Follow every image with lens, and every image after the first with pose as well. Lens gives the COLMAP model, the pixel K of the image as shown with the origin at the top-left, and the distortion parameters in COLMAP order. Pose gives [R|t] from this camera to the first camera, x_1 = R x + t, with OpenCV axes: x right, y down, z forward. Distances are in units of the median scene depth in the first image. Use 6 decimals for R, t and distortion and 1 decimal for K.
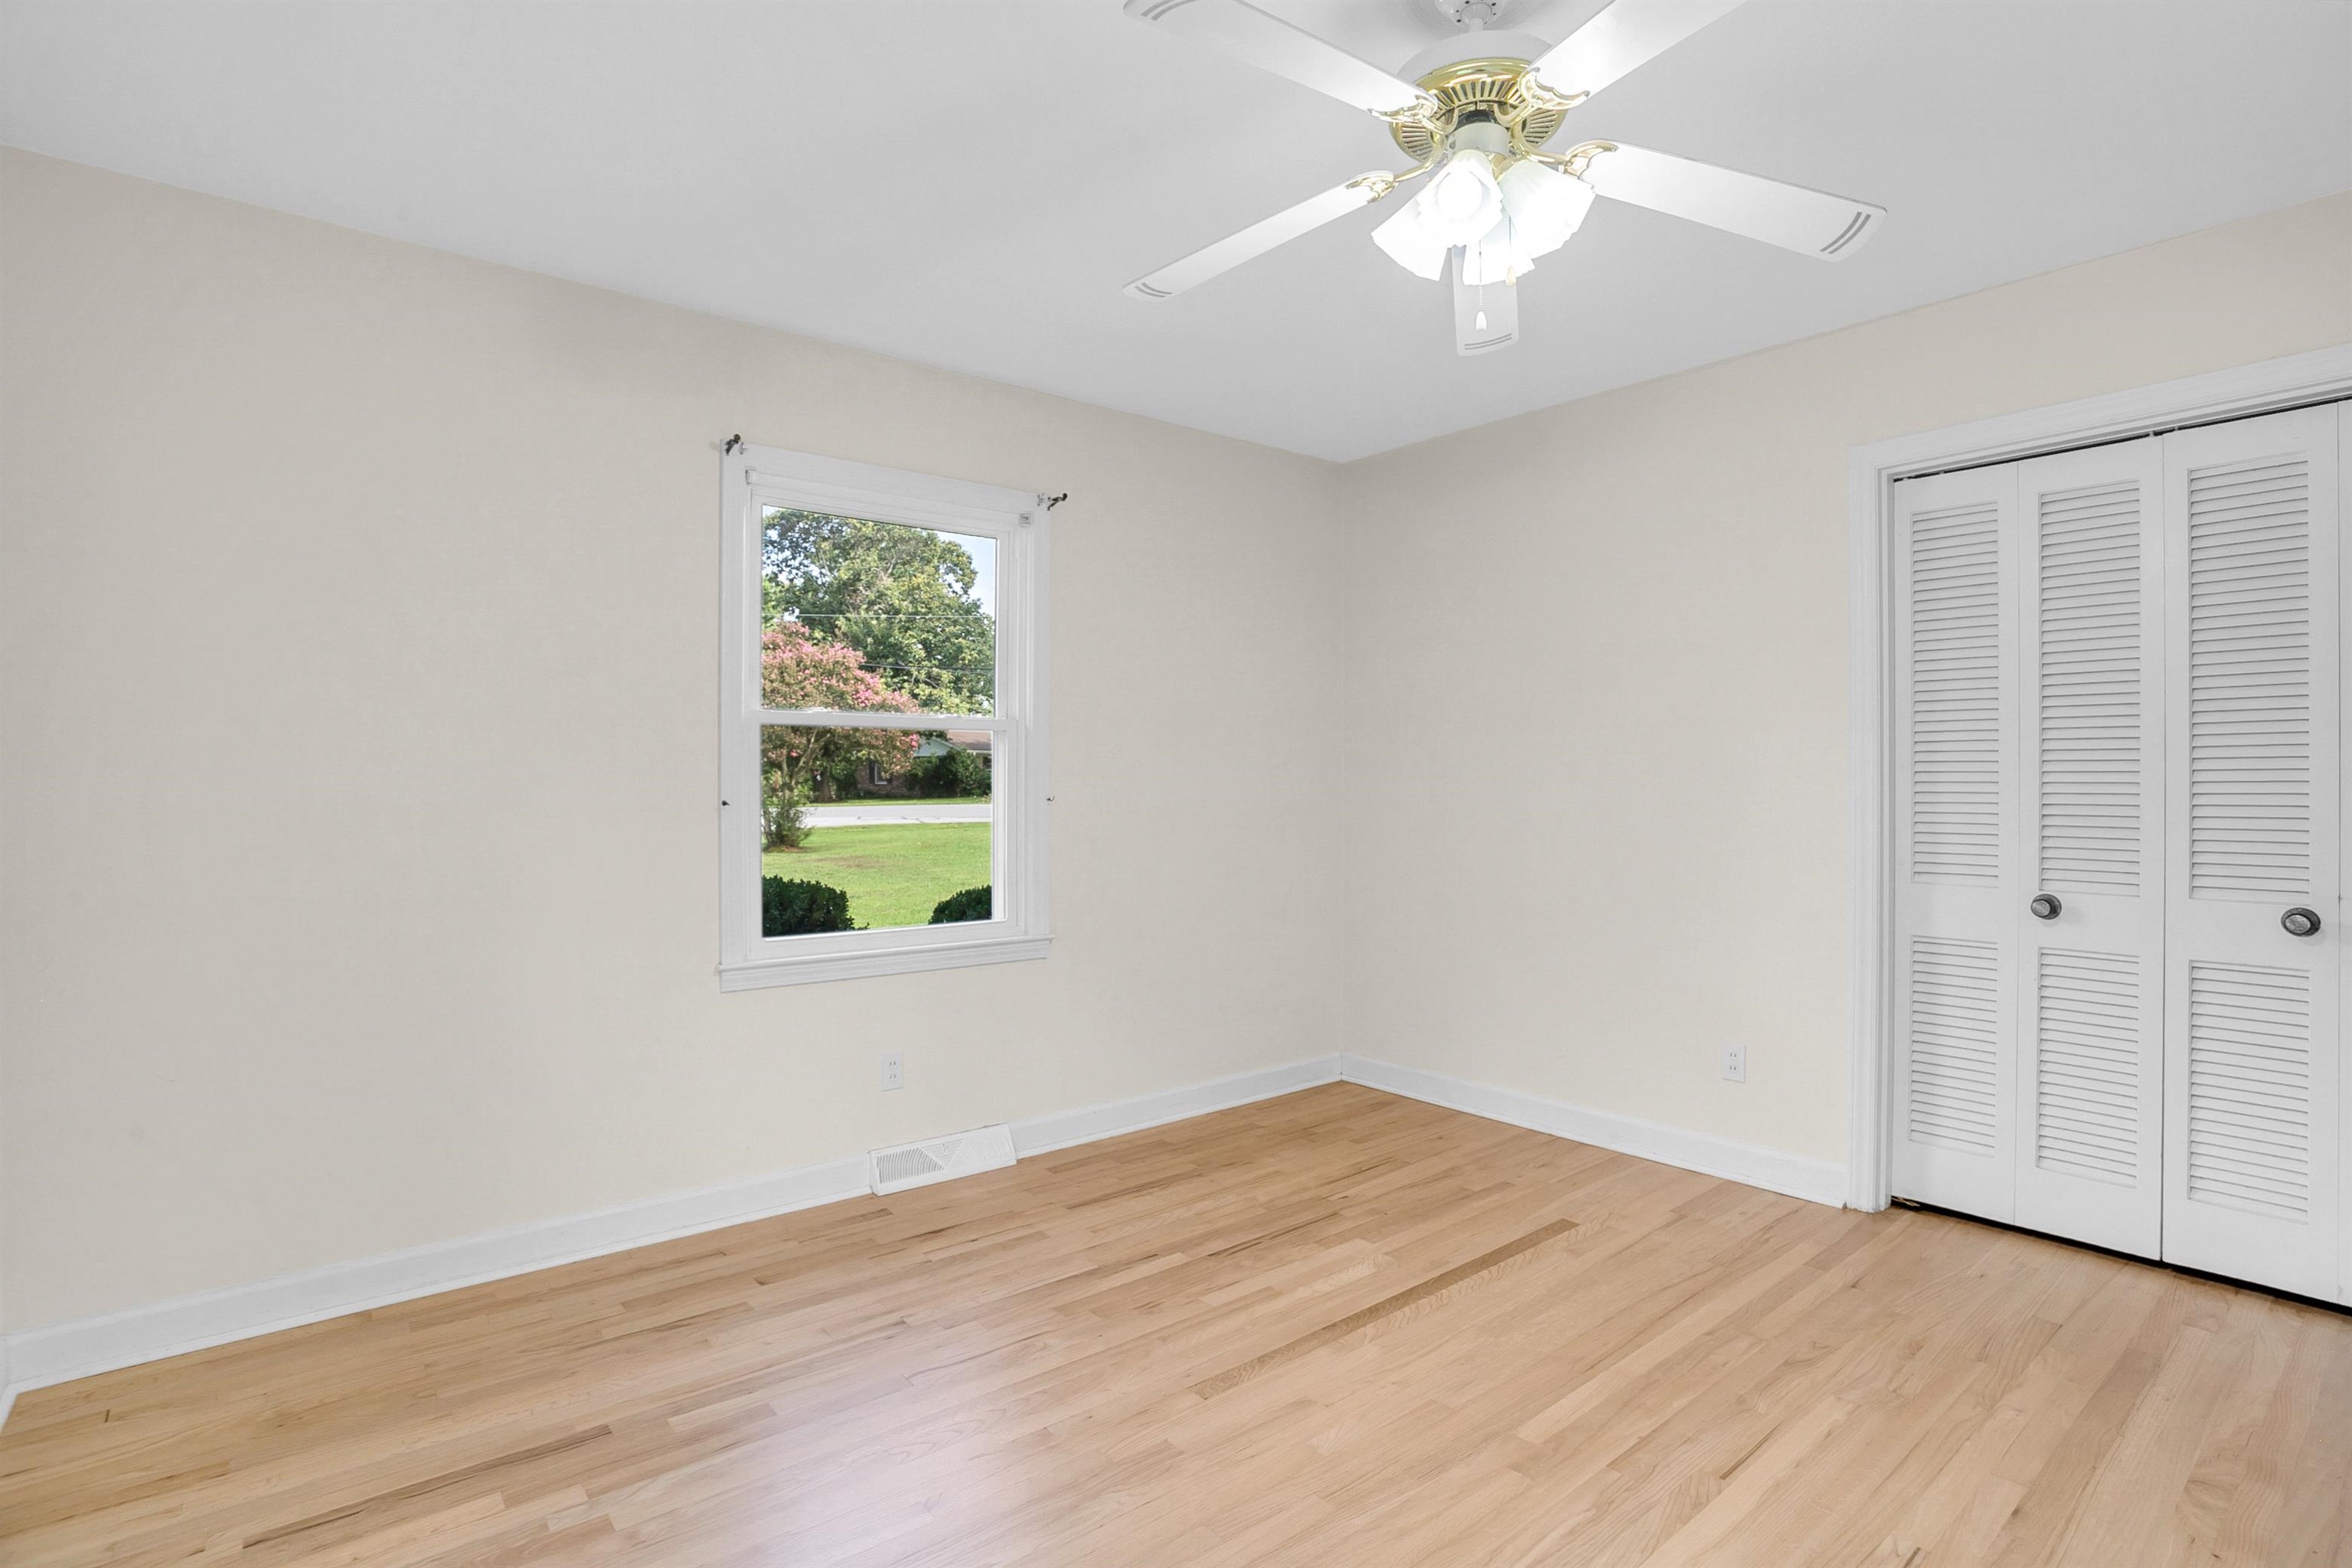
lens RADIAL K [[1125.6, 0, 1190.2], [0, 1125.6, 780.6], [0, 0, 1]] dist [-0.073755, 0.028418]
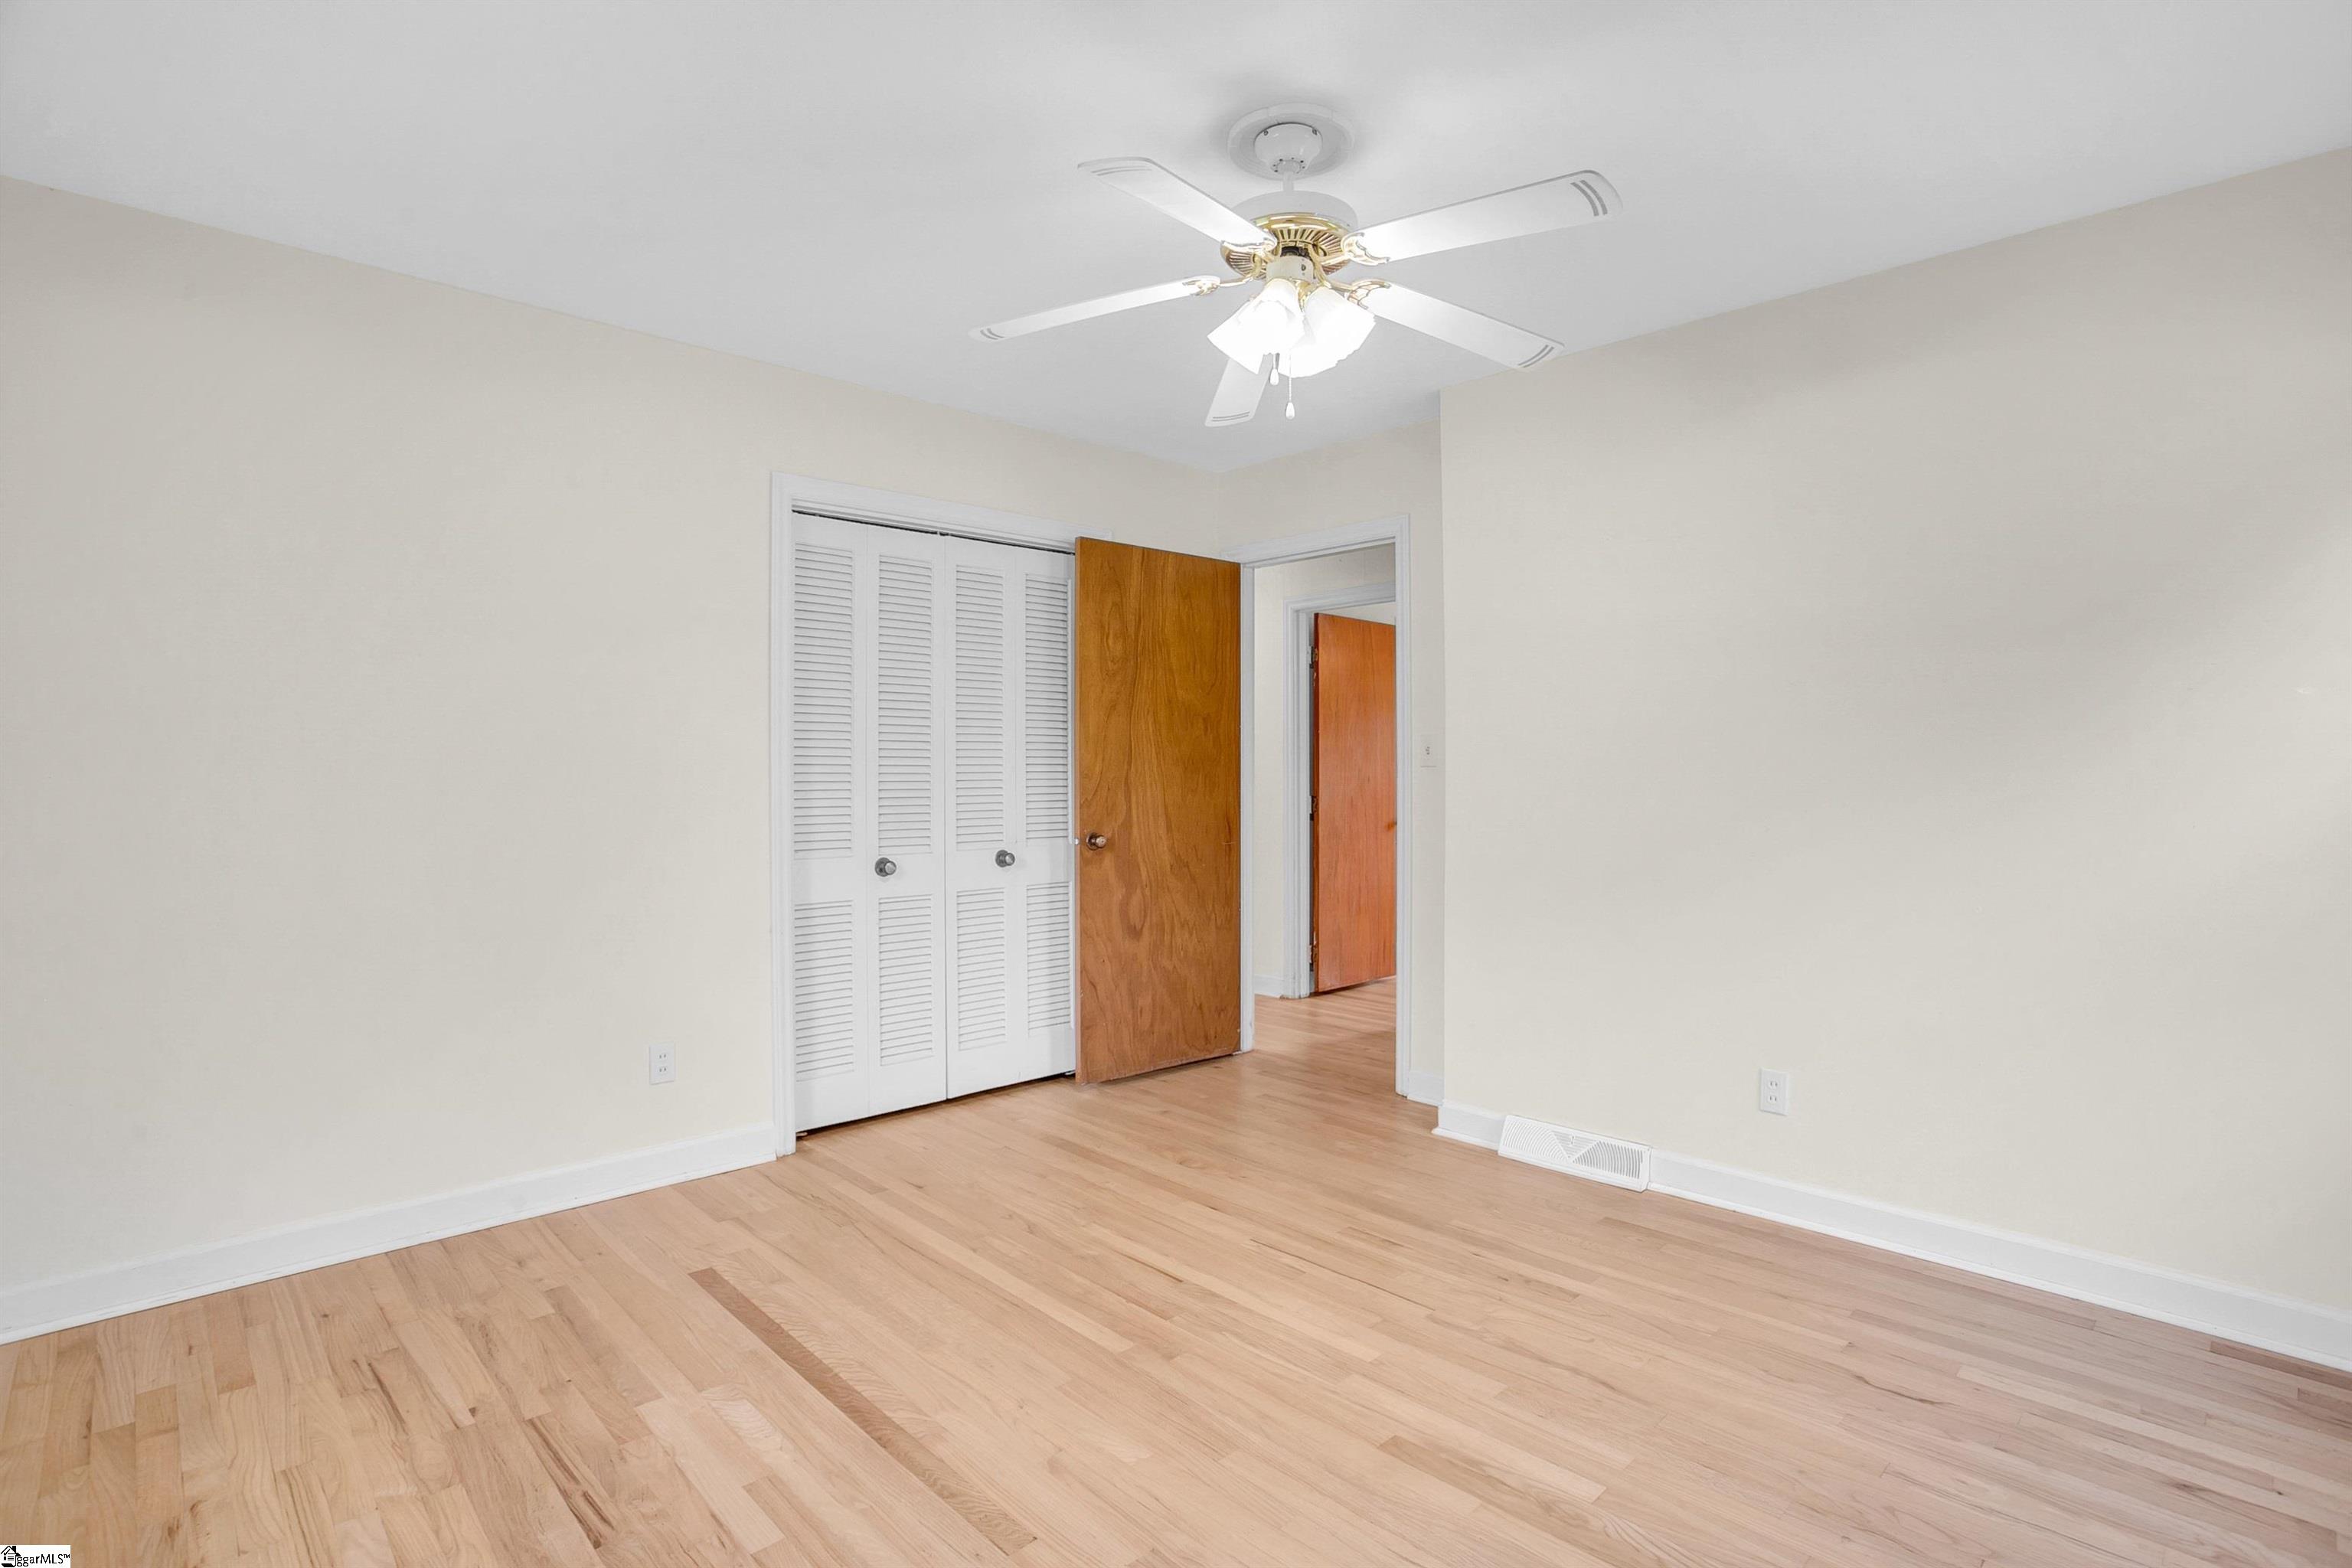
lens RADIAL K [[1155.4, 0, 1176.0], [0, 1155.4, 784.0], [0, 0, 1]] dist [-0.064676, 0.031491]
pose [[-0.073868, -0.006378, 0.997248, -0.614669], [-0.001120, 0.999979, 0.006313, 0.006548], [-0.997267, -0.000650, -0.073874, 0.732201]]
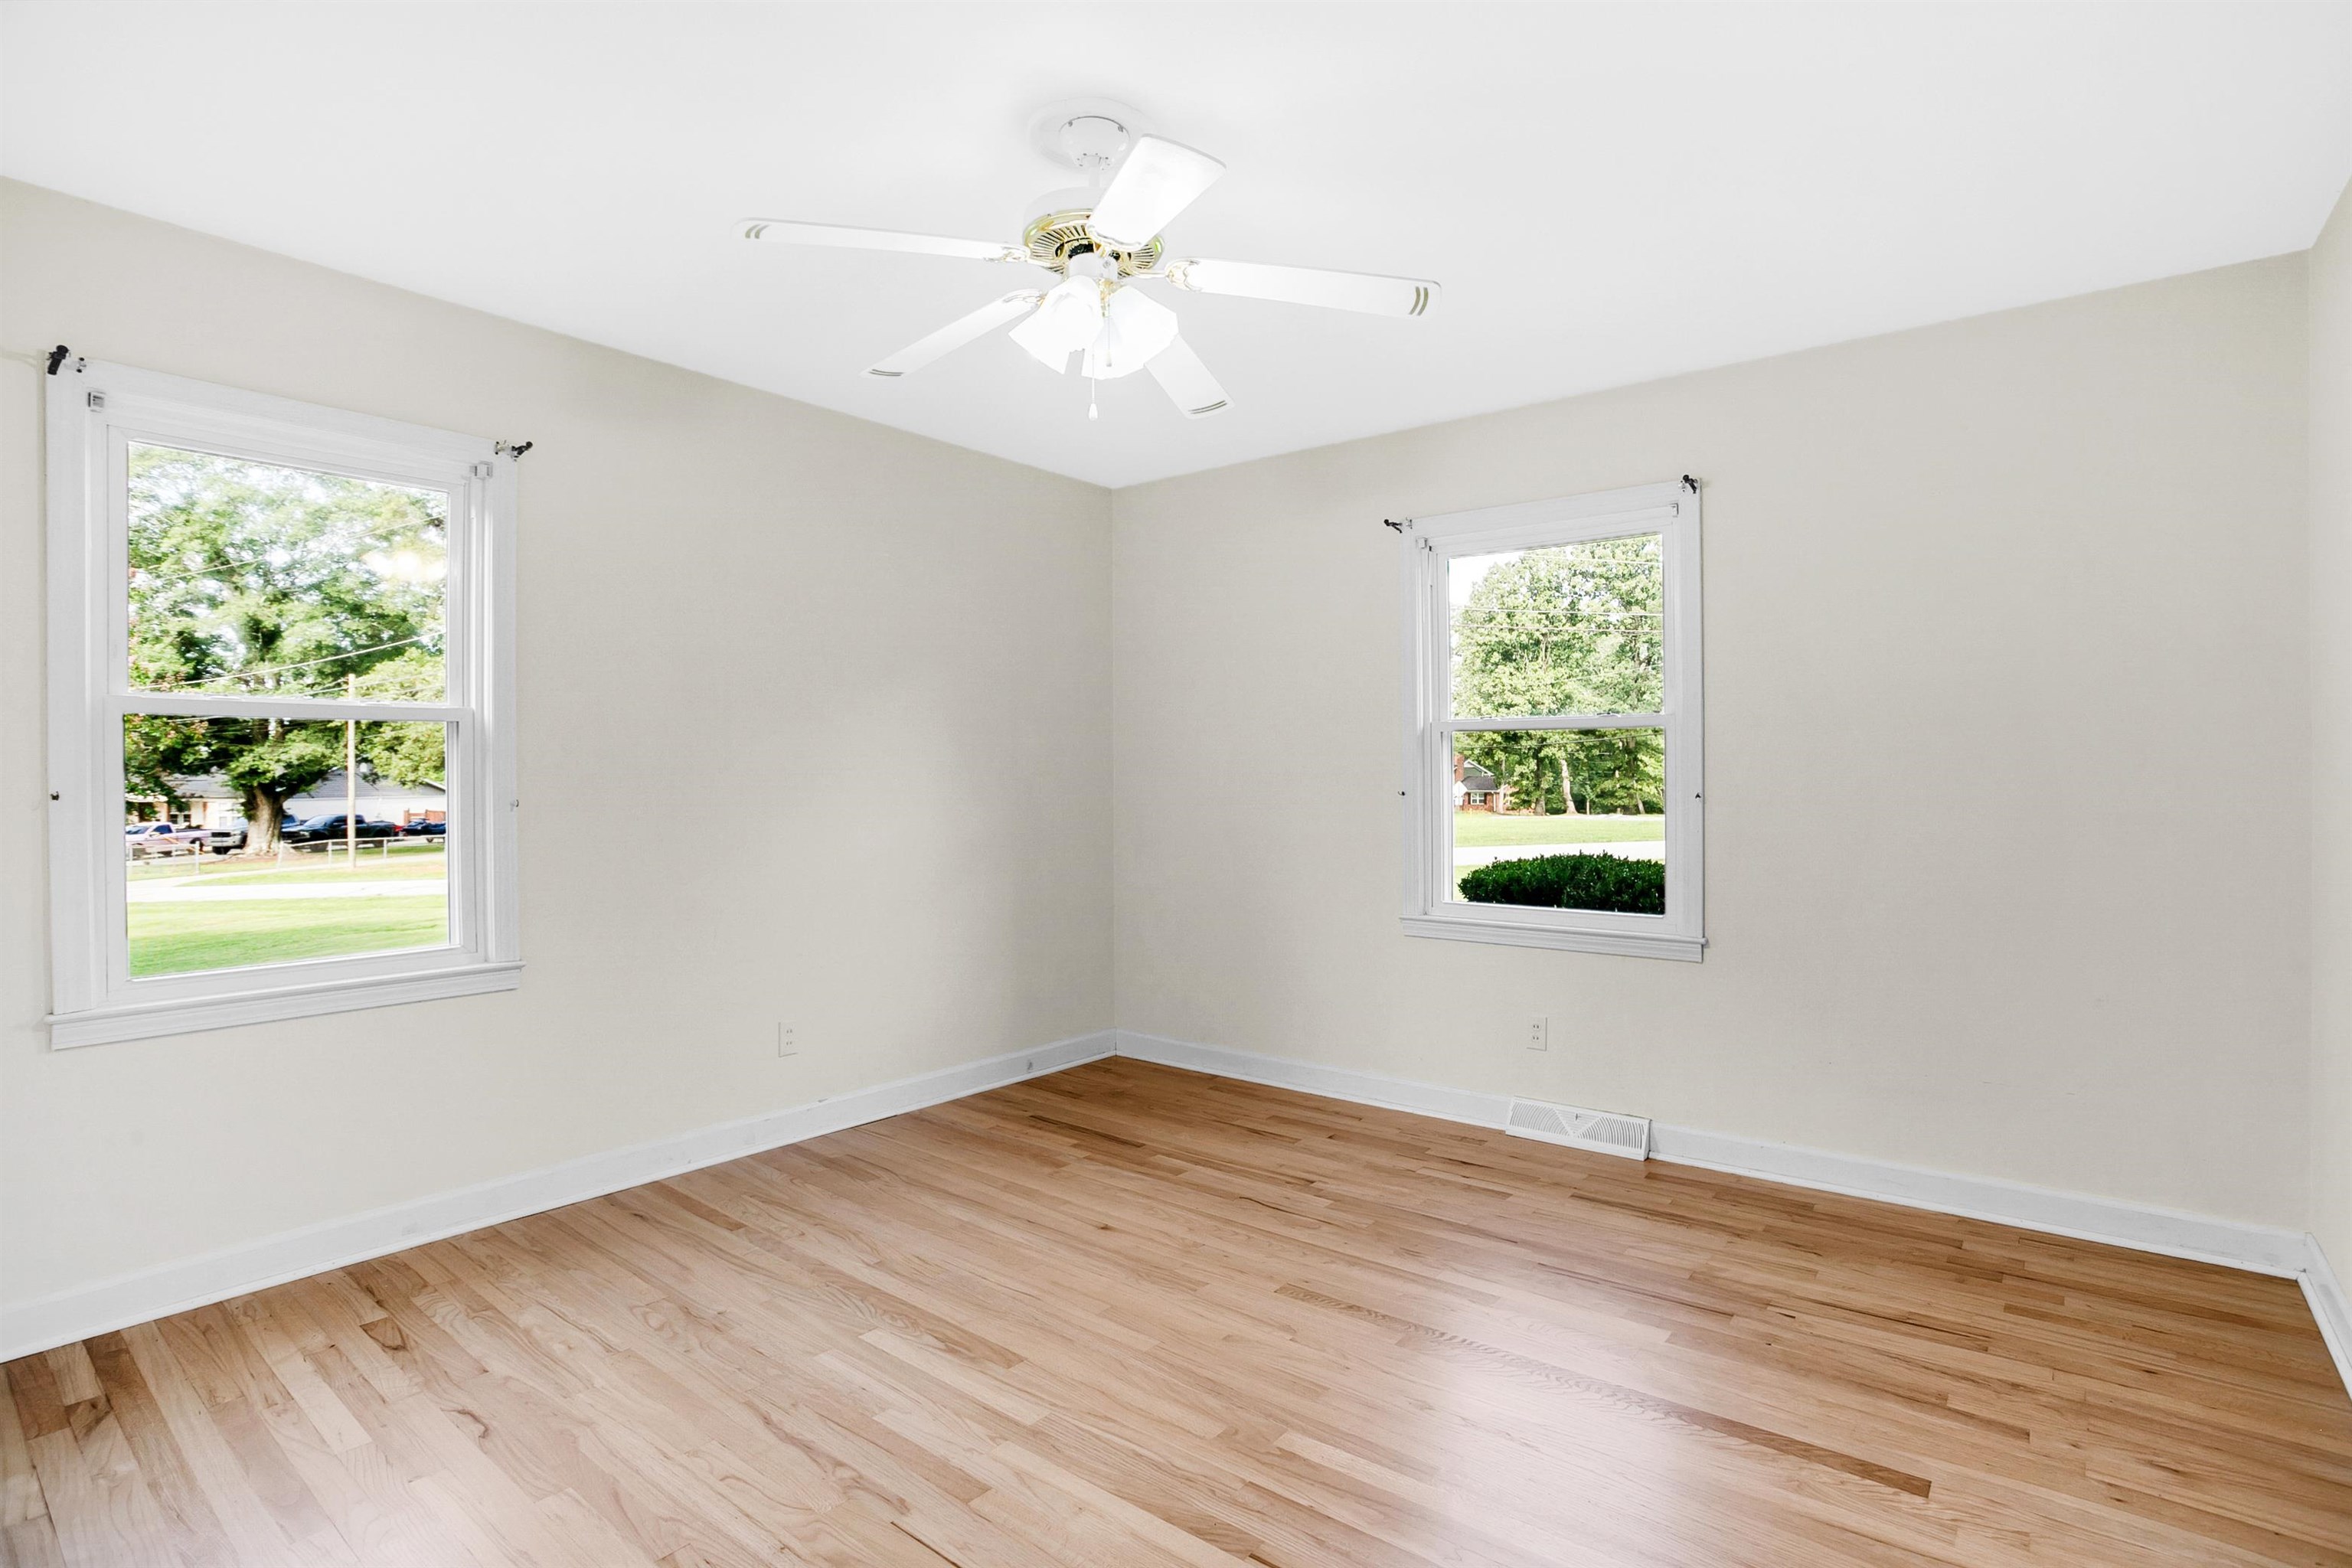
lens RADIAL K [[1125.6, 0, 1190.2], [0, 1125.6, 780.6], [0, 0, 1]] dist [-0.073755, 0.028418]
pose [[0.215556, 0.005308, -0.976477, 0.892388], [0.004868, 0.999967, 0.006511, -0.001973], [0.976479, -0.006157, 0.215523, 0.499598]]
